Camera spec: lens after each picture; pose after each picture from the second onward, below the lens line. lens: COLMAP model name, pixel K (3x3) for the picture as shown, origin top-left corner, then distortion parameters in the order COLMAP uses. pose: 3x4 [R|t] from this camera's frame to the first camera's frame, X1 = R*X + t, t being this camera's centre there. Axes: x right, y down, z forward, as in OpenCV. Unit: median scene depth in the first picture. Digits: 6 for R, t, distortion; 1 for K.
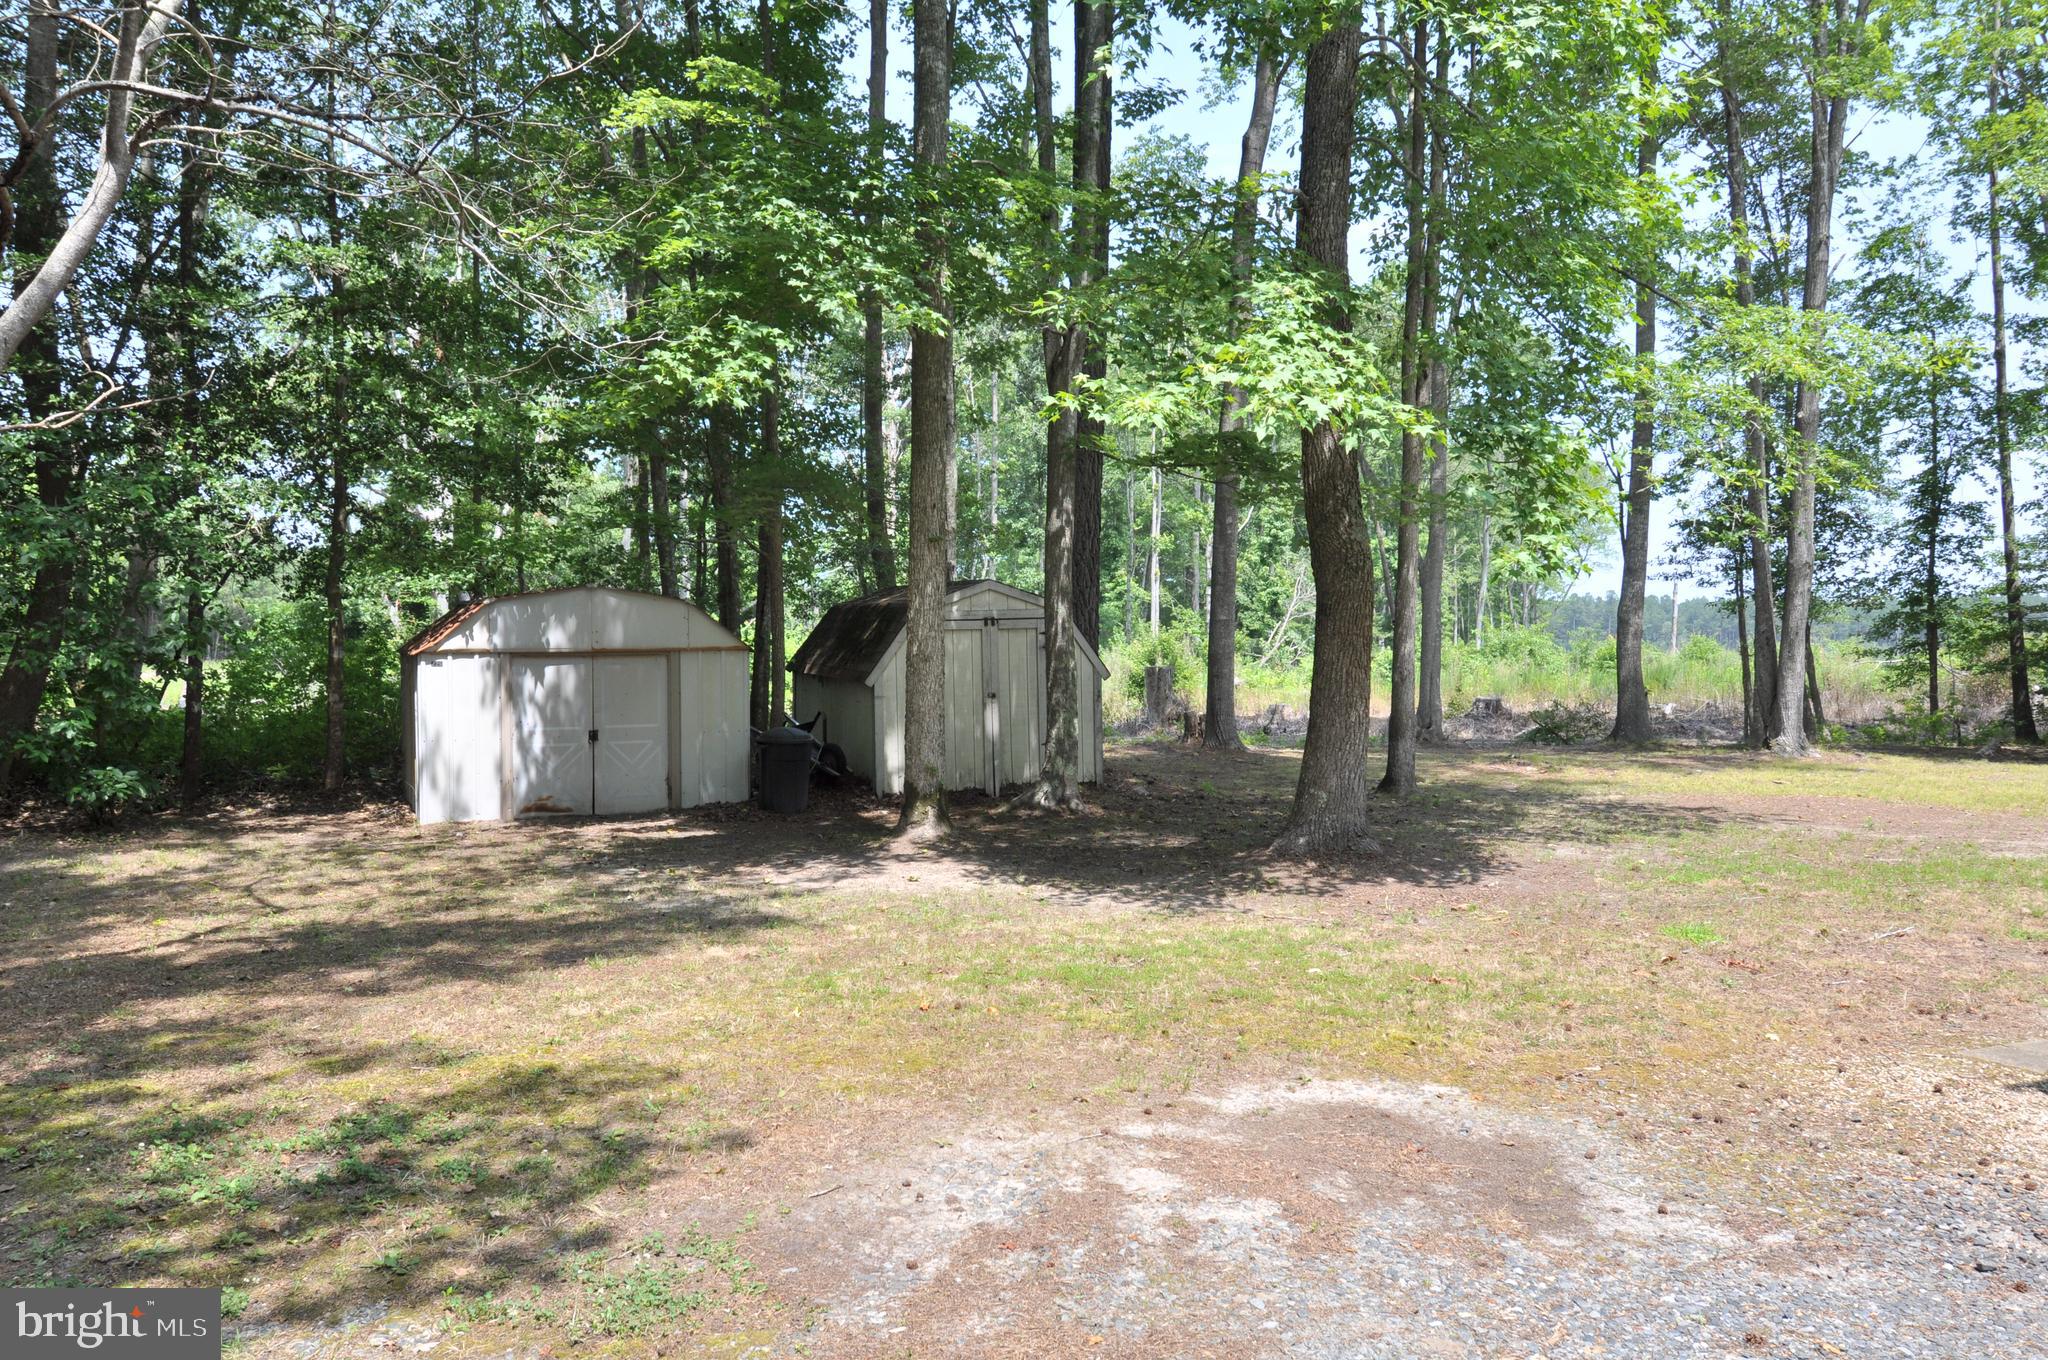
lens RADIAL K [[1448.3, 0, 1026.8], [0, 1448.3, 680.0], [0, 0, 1]] dist [0.013599, 0.003862]
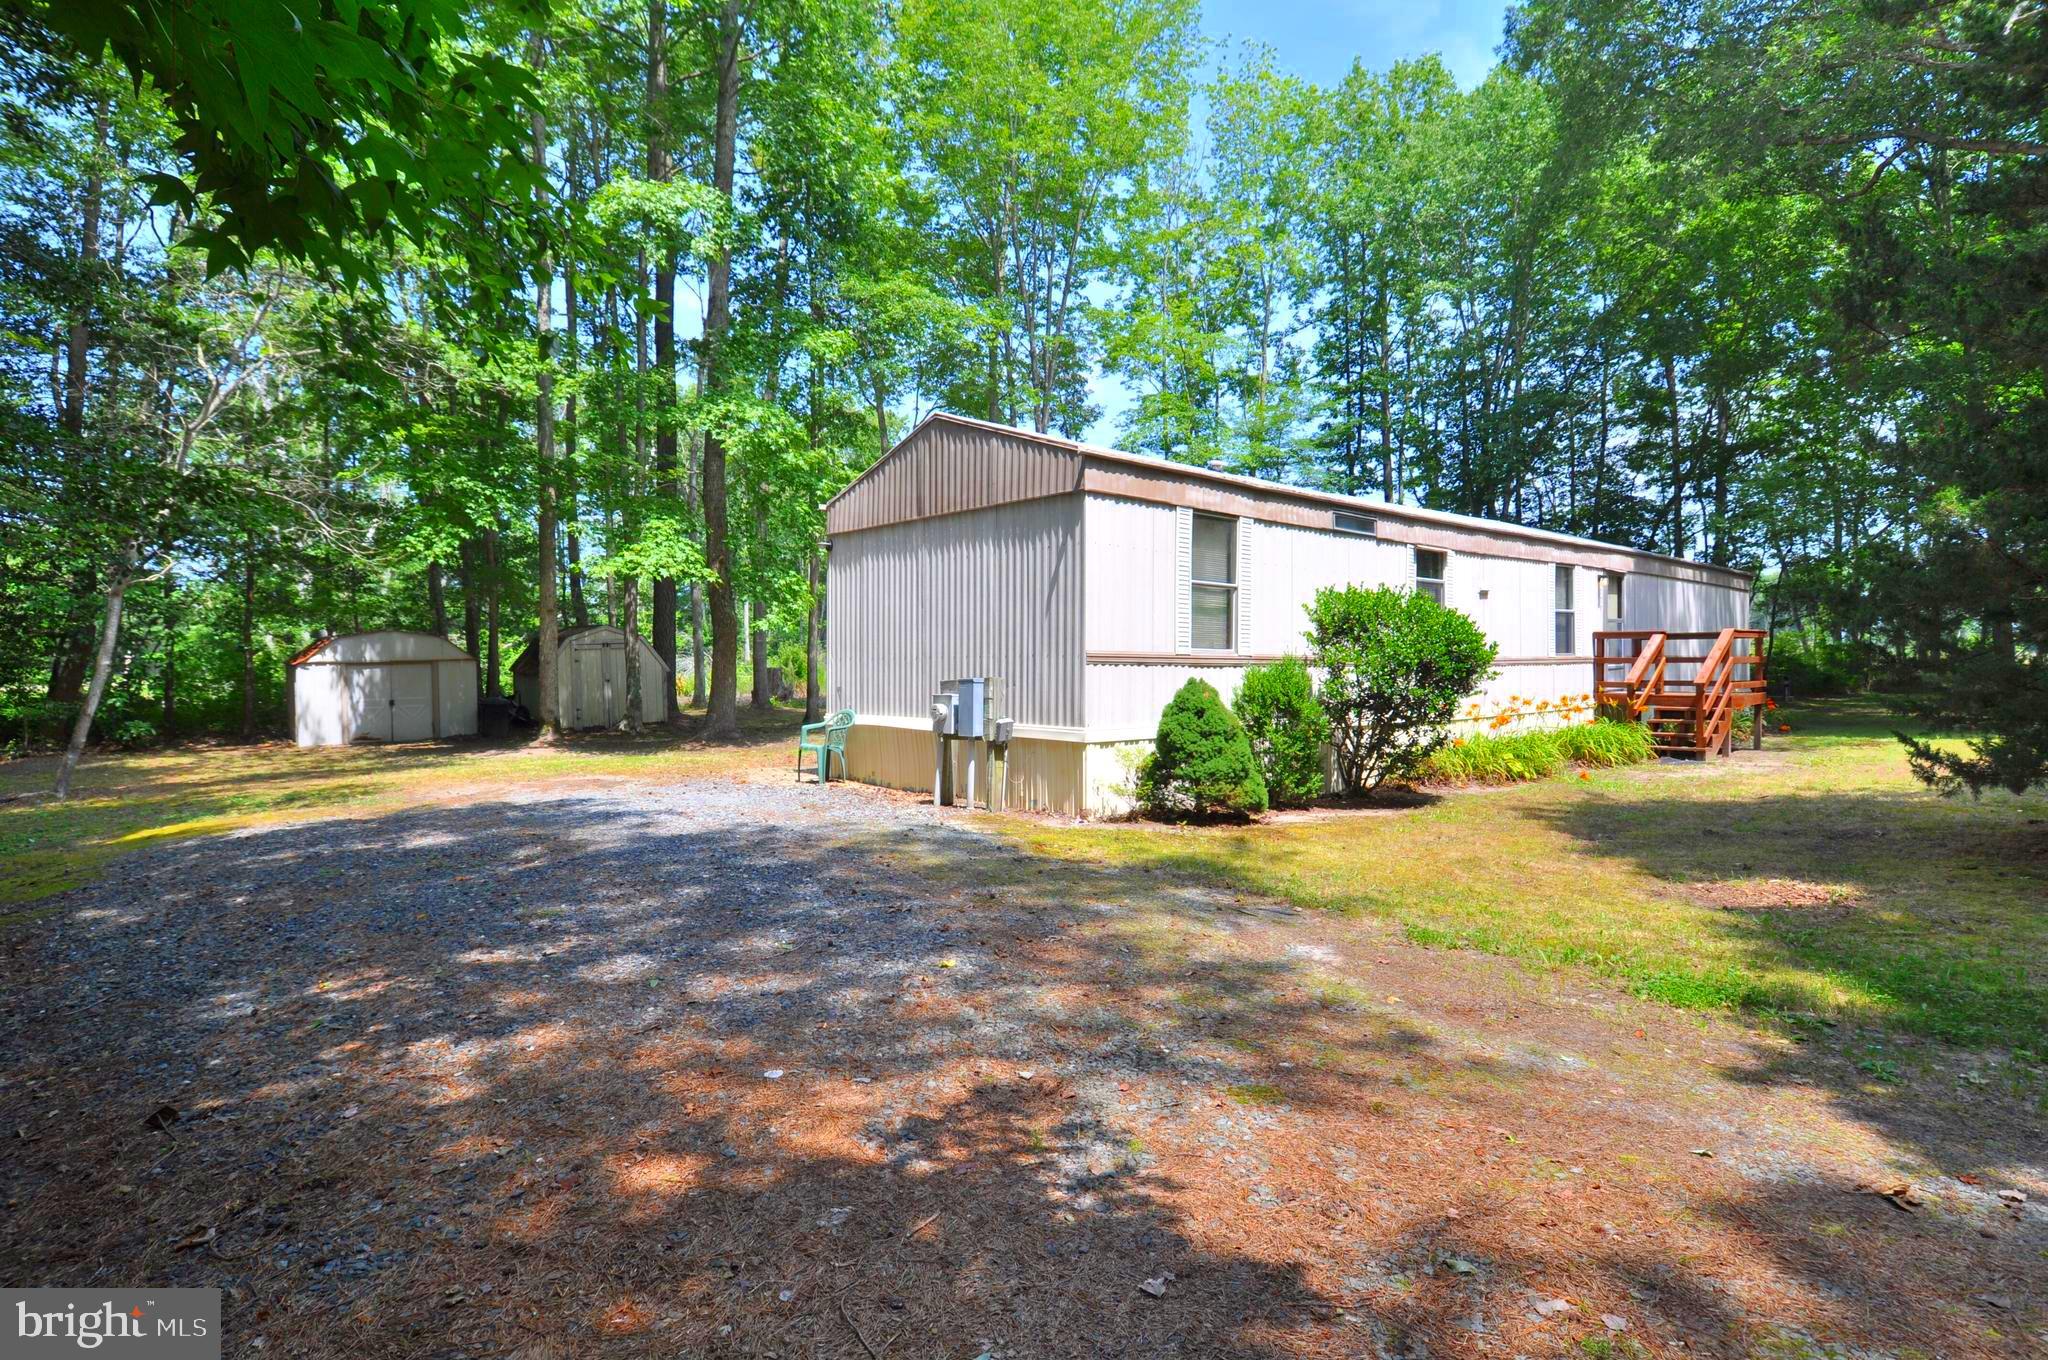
lens RADIAL K [[1057.5, 0, 1022.8], [0, 1057.5, 670.0], [0, 0, 1]] dist [-0.005839, -0.001303]
pose [[0.975997, -0.016746, 0.217140, 0.261094], [0.018336, 0.999818, -0.005310, 0.017324], [-0.217012, 0.009164, 0.976126, -0.682755]]
